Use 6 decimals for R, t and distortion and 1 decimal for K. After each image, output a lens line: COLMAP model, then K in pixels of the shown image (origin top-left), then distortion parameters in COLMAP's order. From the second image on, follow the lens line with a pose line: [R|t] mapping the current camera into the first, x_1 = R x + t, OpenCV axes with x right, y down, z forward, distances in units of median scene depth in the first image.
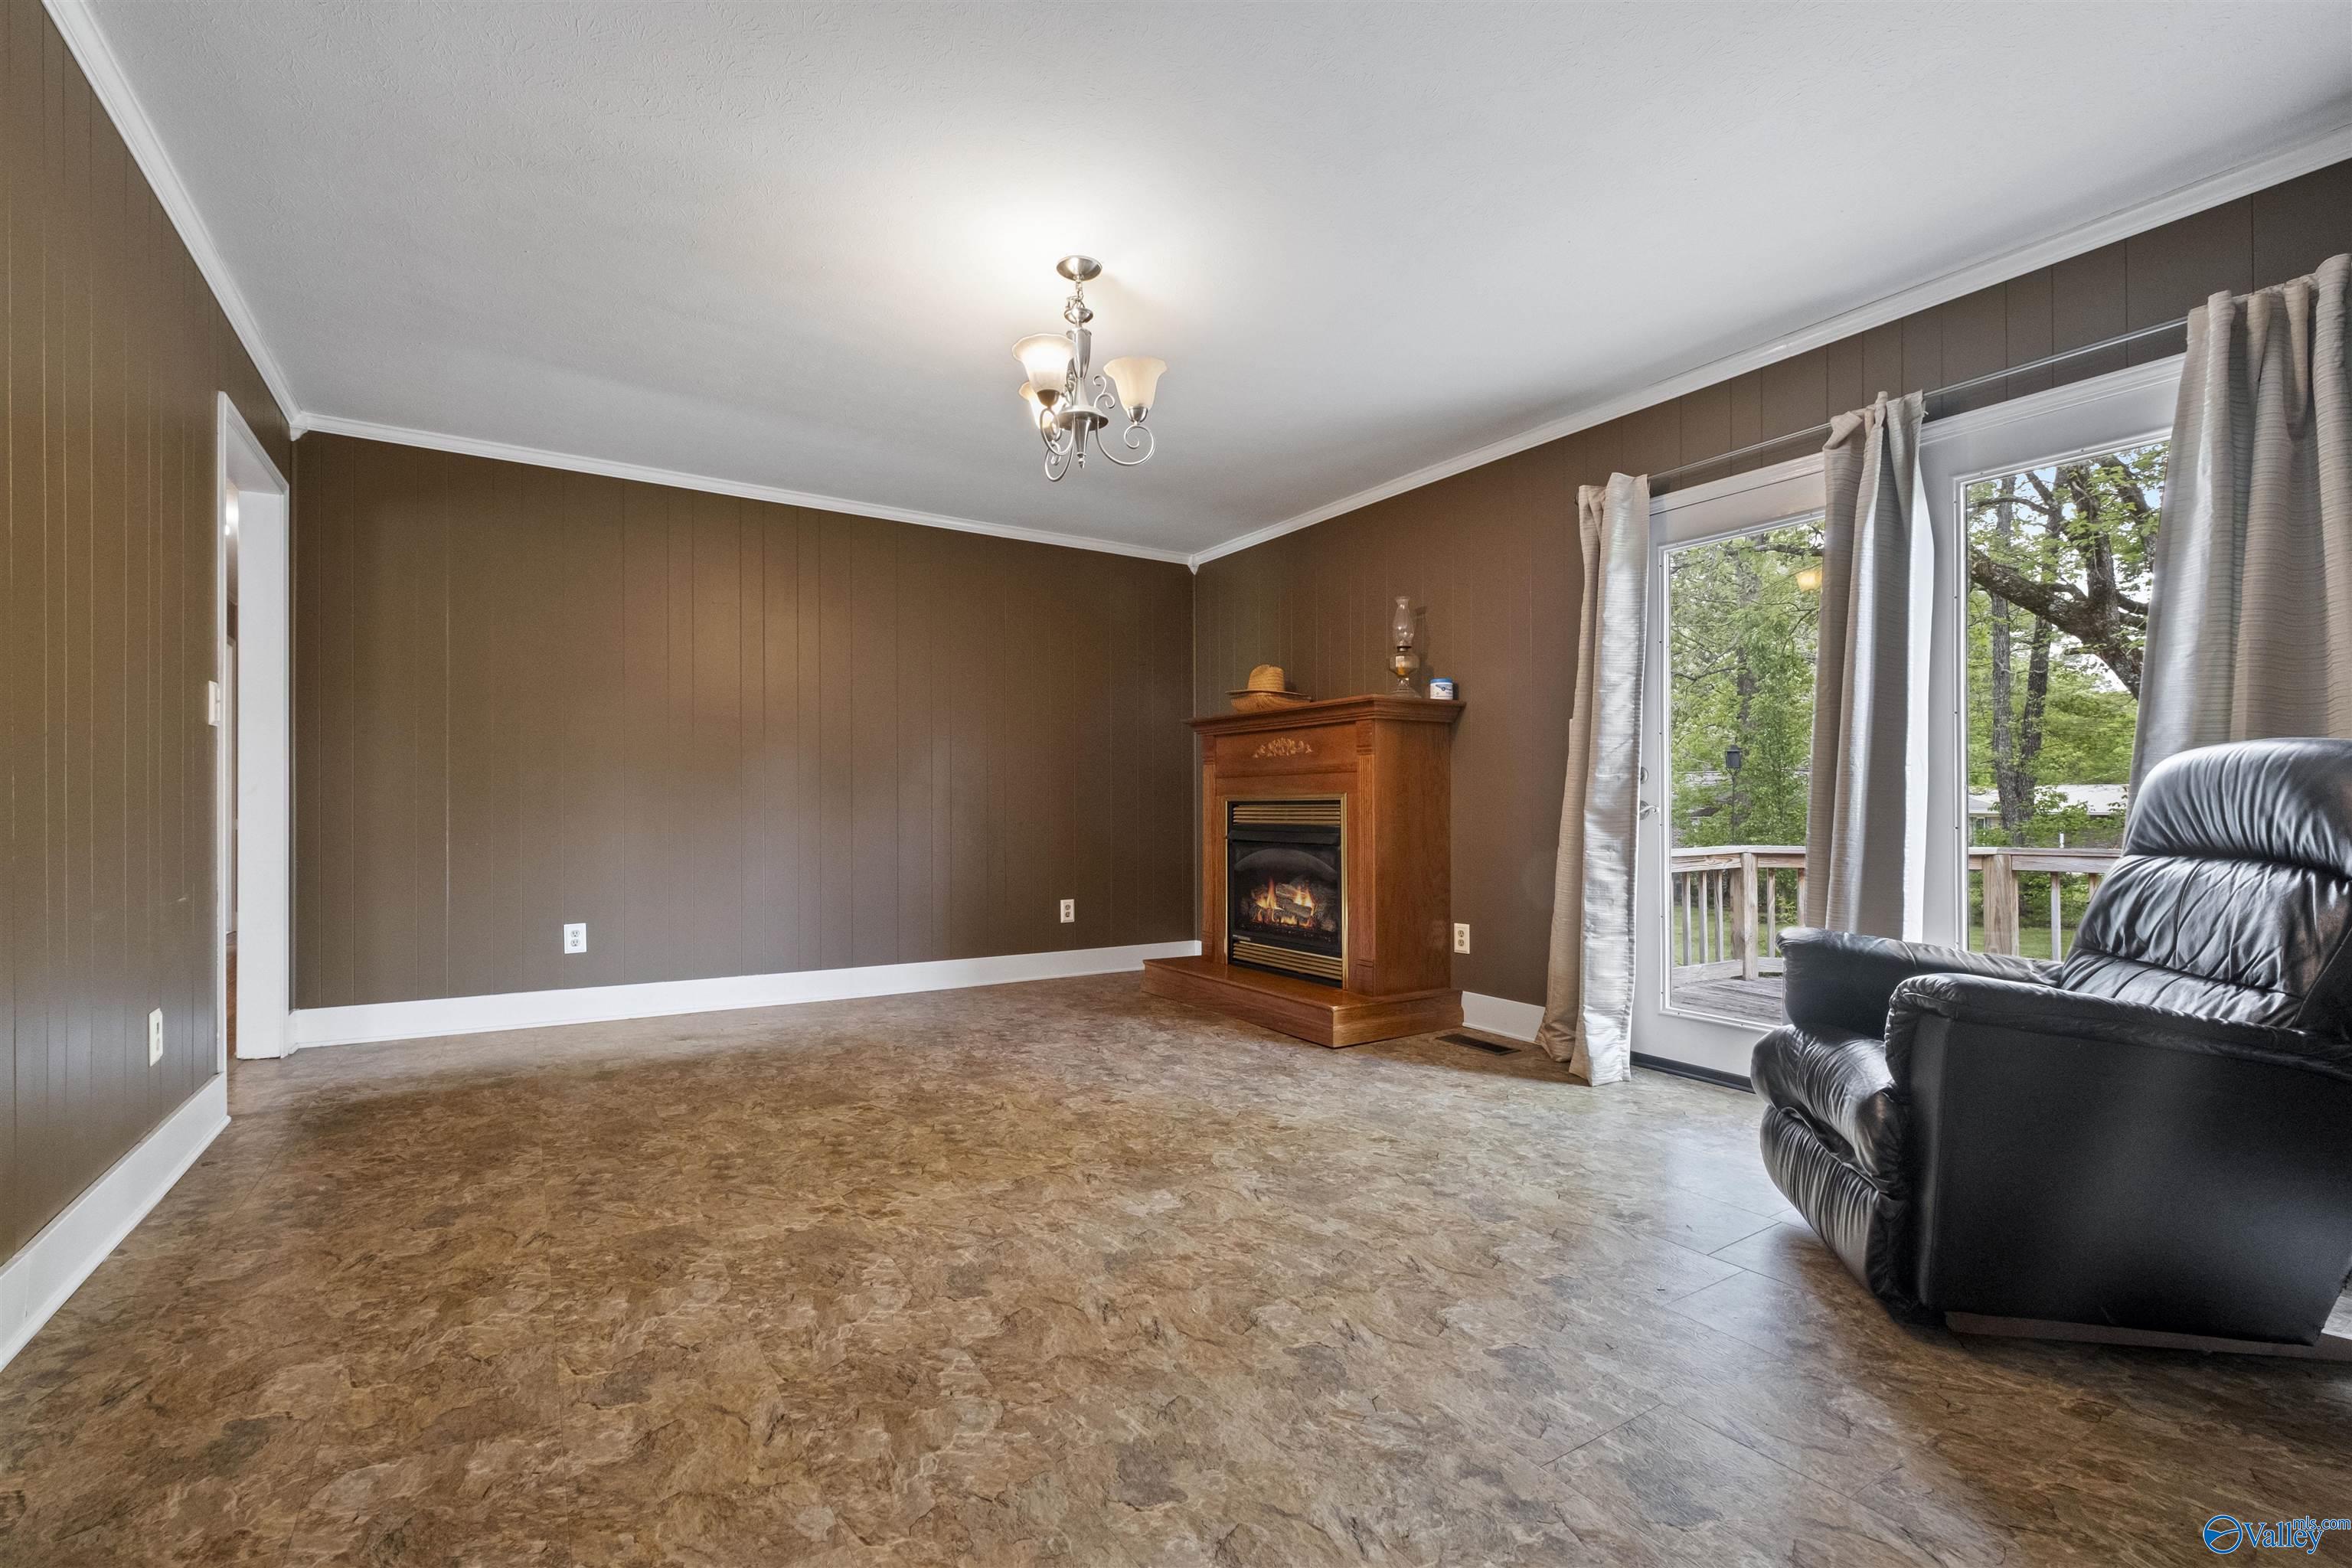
lens RADIAL K [[1027.2, 0, 1172.0], [0, 1027.2, 800.0], [0, 0, 1]] dist [0.003784, -0.000455]
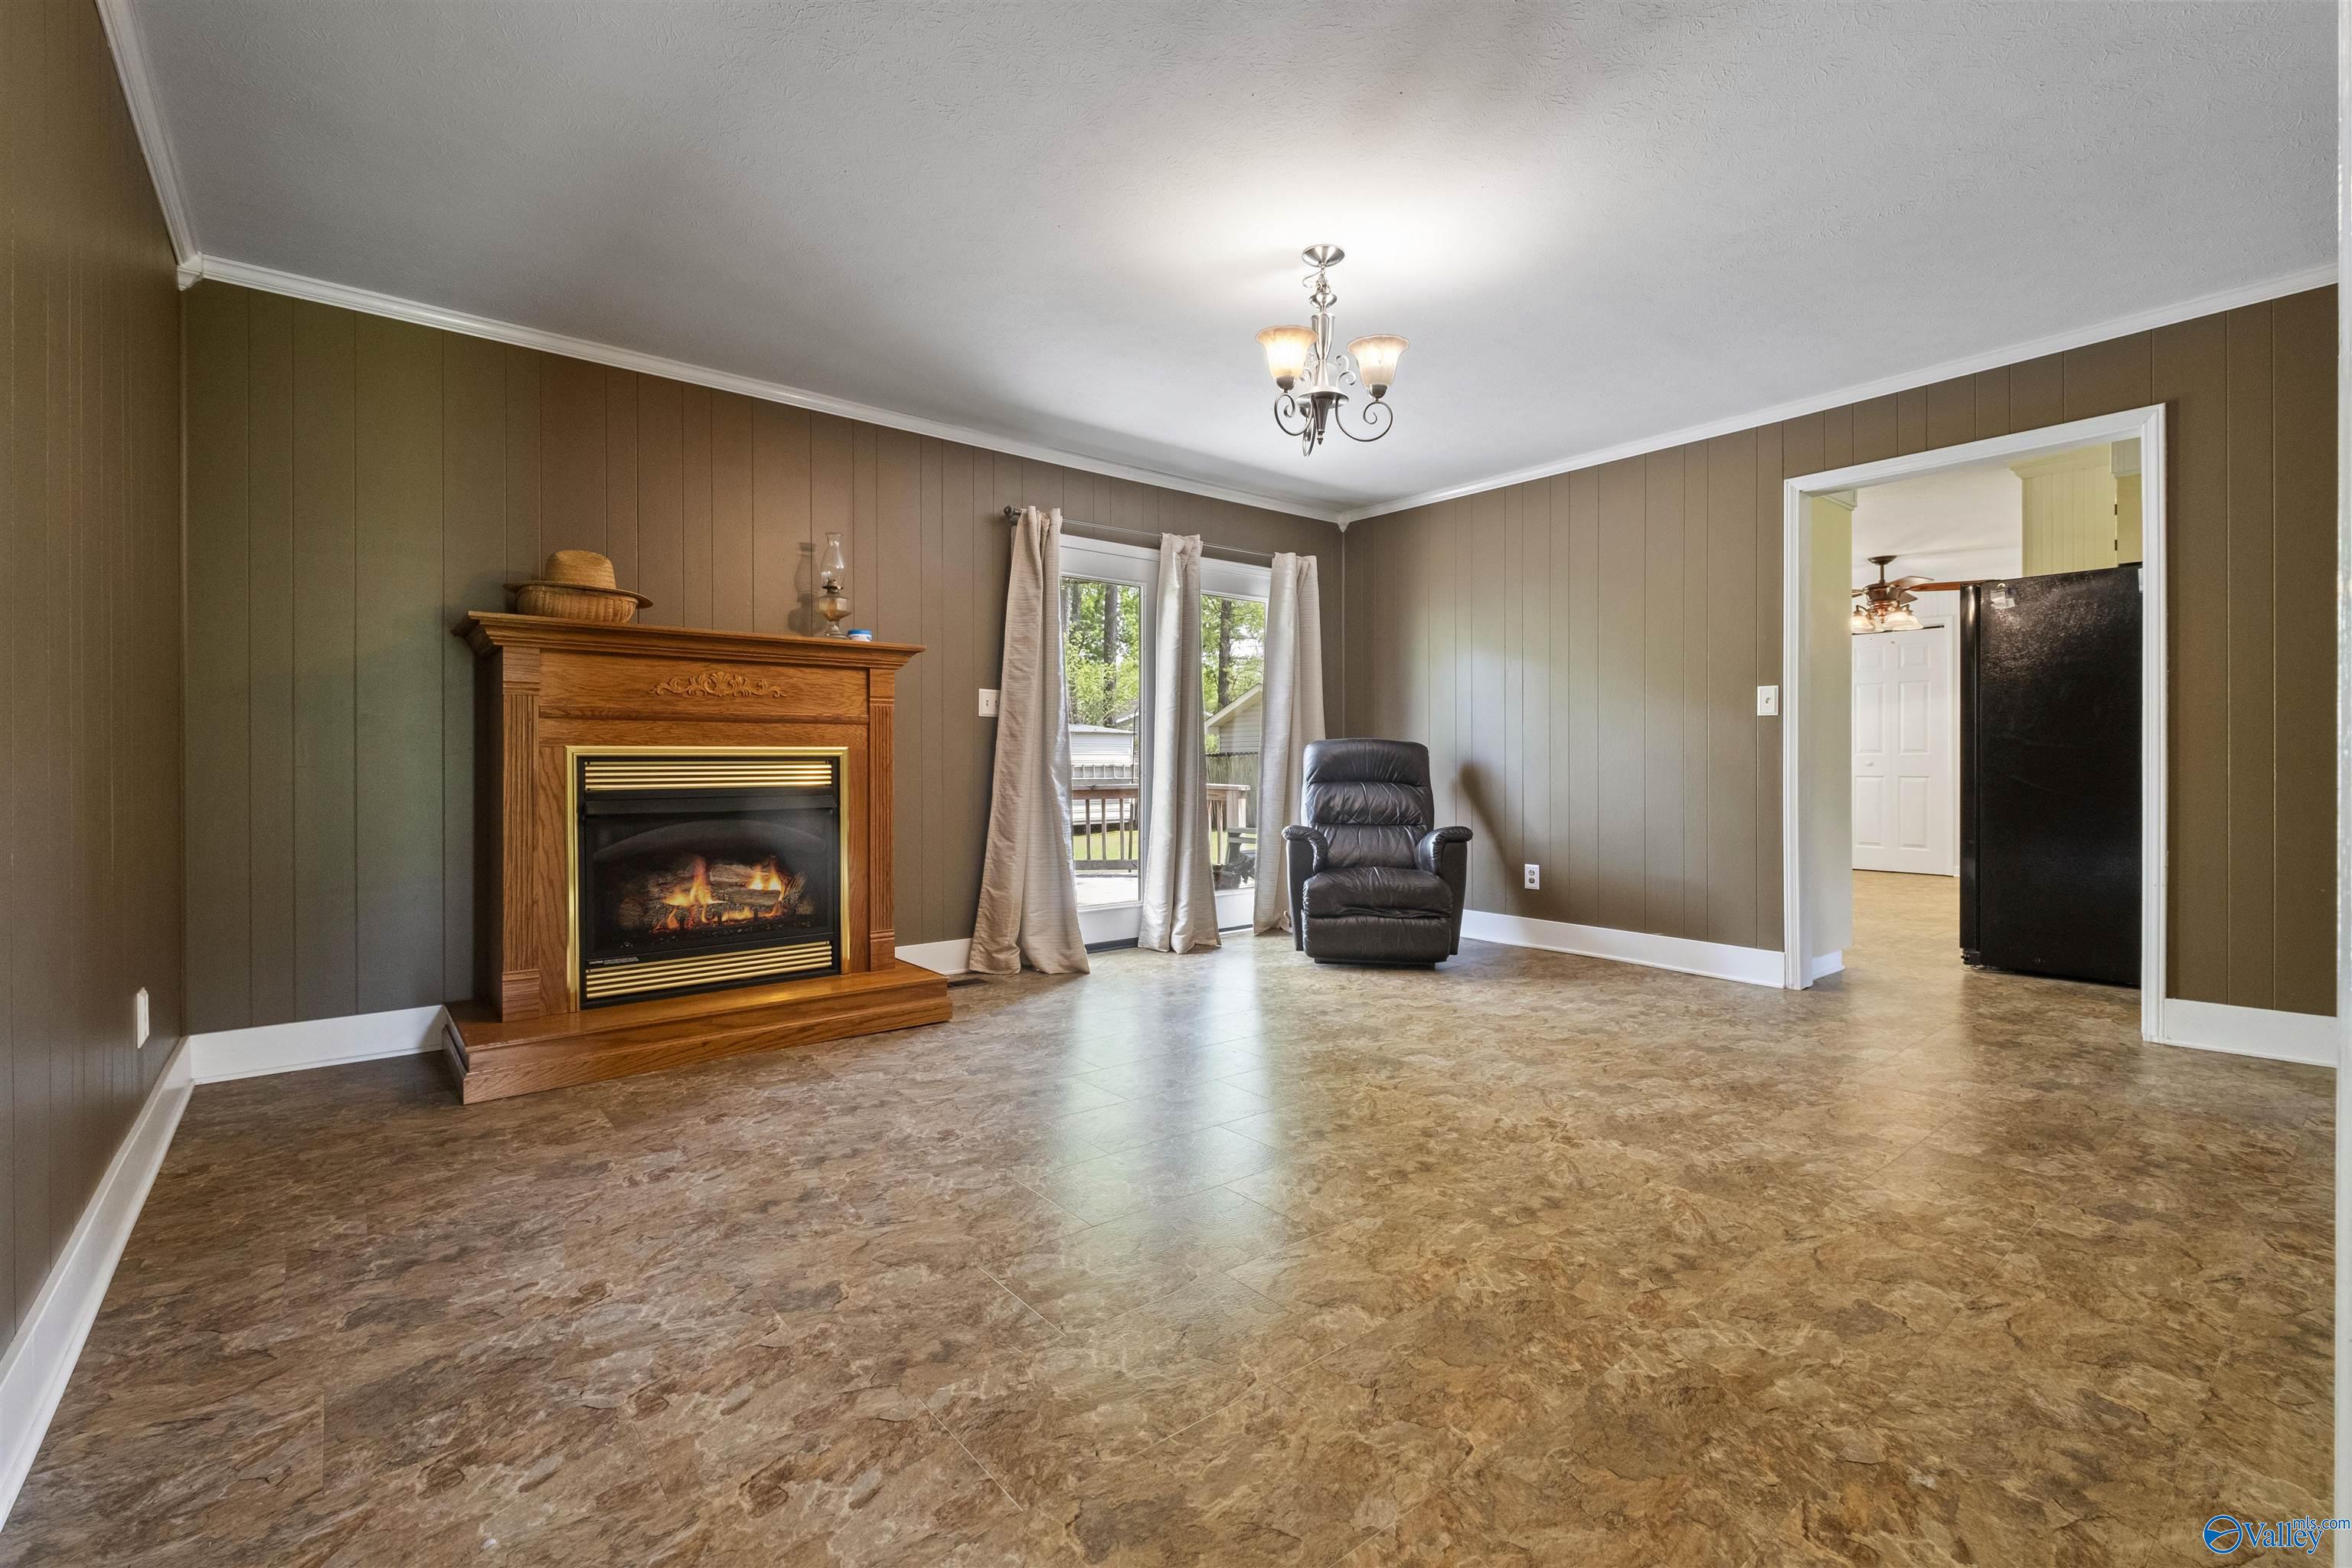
lens RADIAL K [[1027.2, 0, 1165.7], [0, 1027.2, 773.2], [0, 0, 1]] dist [0.003784, -0.000455]
pose [[-0.110032, -0.012252, 0.993853, -1.258163], [-0.006484, 0.999912, 0.011609, 0.004445], [-0.993907, -0.005167, -0.110101, 1.433855]]
